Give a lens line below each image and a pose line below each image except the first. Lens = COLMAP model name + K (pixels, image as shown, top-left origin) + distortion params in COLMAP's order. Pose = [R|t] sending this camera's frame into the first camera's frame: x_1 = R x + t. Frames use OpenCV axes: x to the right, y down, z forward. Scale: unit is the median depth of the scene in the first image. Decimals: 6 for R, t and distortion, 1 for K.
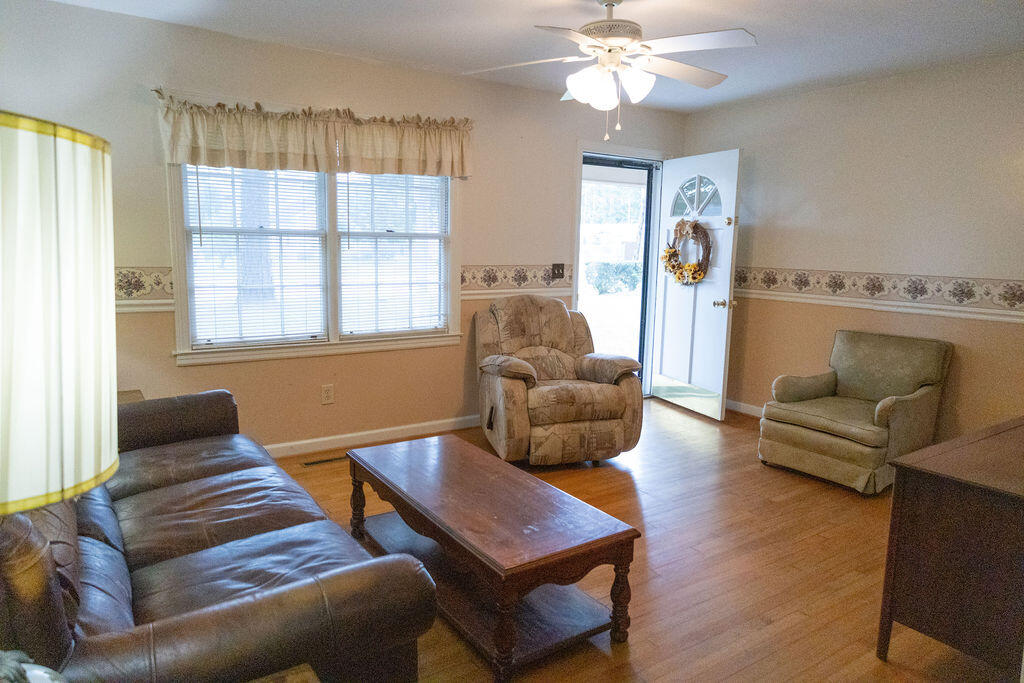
lens RADIAL K [[658.1, 0, 517.6], [0, 658.1, 342.5], [0, 0, 1]] dist [-0.007005, 0.006117]
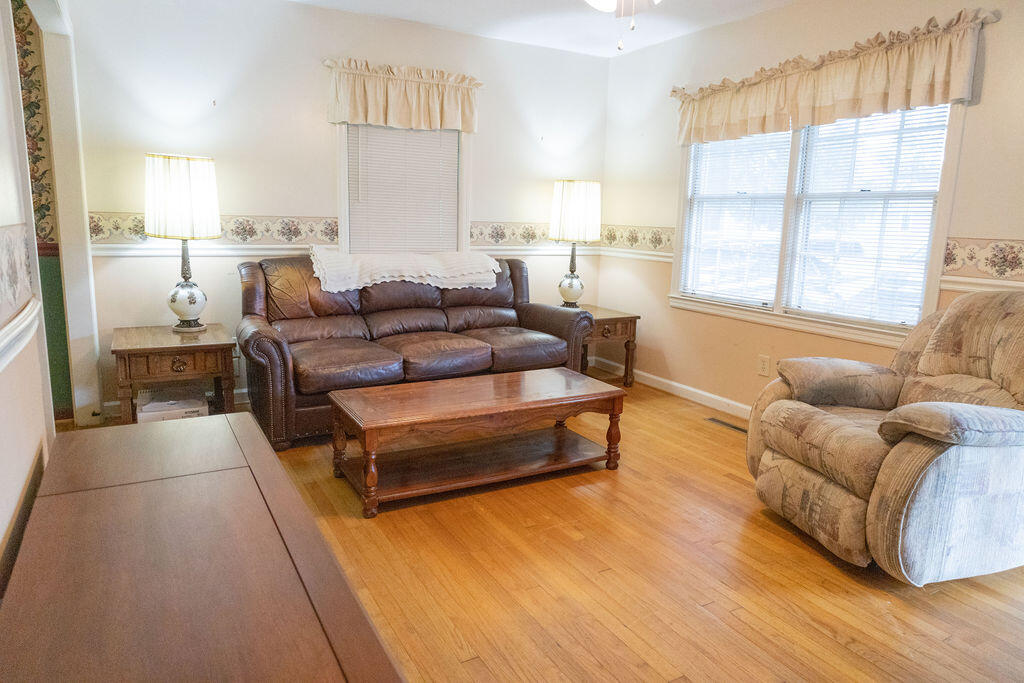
lens RADIAL K [[658.1, 0, 517.6], [0, 658.1, 342.5], [0, 0, 1]] dist [-0.007005, 0.006117]
pose [[-0.071653, 0.161910, -0.984201, 0.687911], [-0.180782, 0.968286, 0.172453, -0.055705], [0.980910, 0.190282, -0.040110, 0.690452]]
